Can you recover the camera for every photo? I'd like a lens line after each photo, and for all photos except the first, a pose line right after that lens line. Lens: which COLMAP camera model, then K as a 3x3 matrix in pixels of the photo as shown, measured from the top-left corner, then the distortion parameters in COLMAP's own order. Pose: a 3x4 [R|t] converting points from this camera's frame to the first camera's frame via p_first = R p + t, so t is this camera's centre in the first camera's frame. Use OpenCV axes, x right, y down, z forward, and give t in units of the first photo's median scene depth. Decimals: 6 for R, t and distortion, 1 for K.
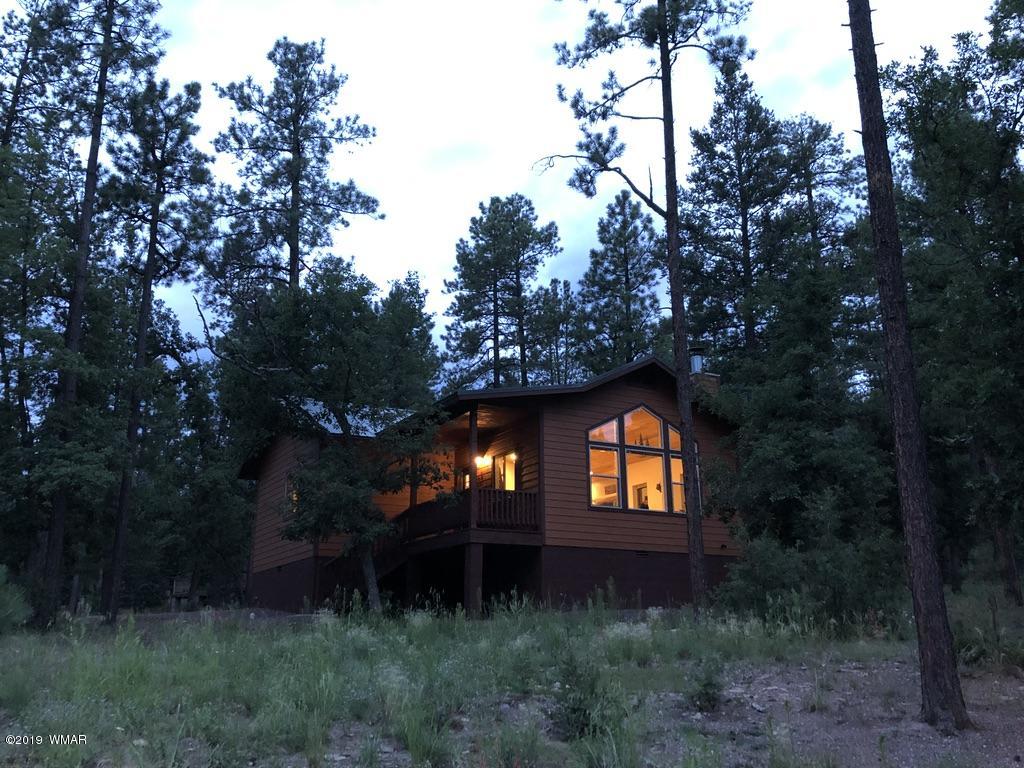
lens RADIAL K [[971.8, 0, 512.0], [0, 971.8, 384.0], [0, 0, 1]] dist [0.049118, -0.013158]
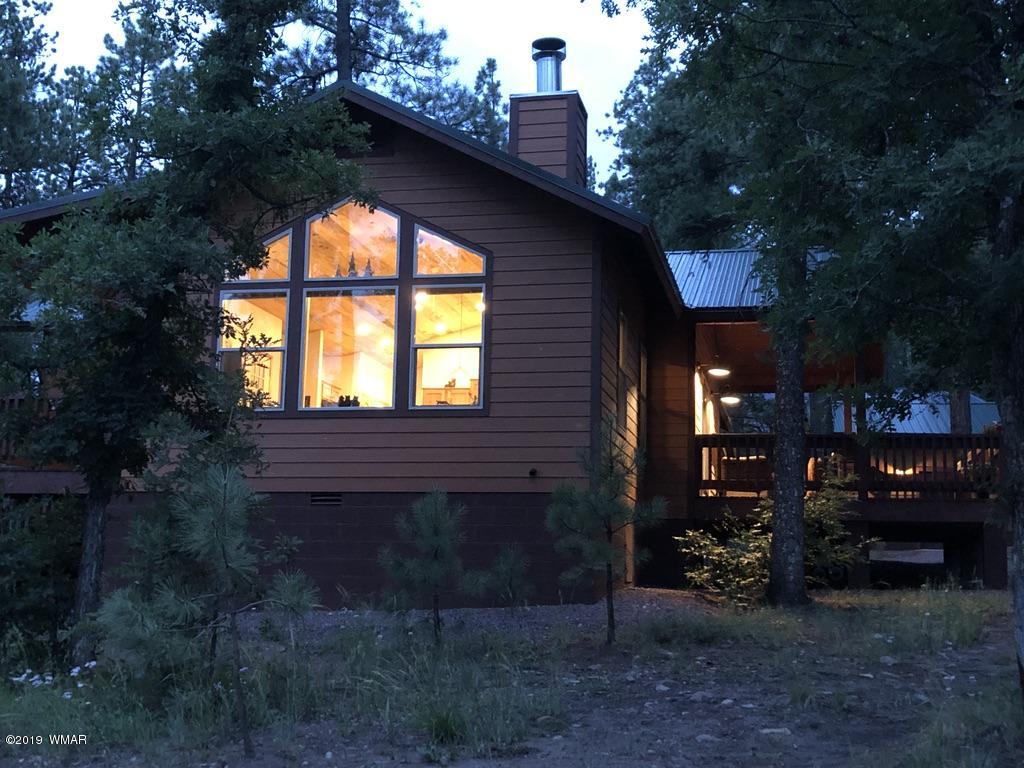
lens RADIAL K [[1358.4, 0, 512.0], [0, 1358.4, 384.0], [0, 0, 1]] dist [0.002904, -0.007558]
pose [[0.703624, -0.090895, -0.704735, 0.657097], [0.155162, 0.987505, 0.027551, 0.109643], [0.693425, -0.128733, 0.708935, 0.570696]]
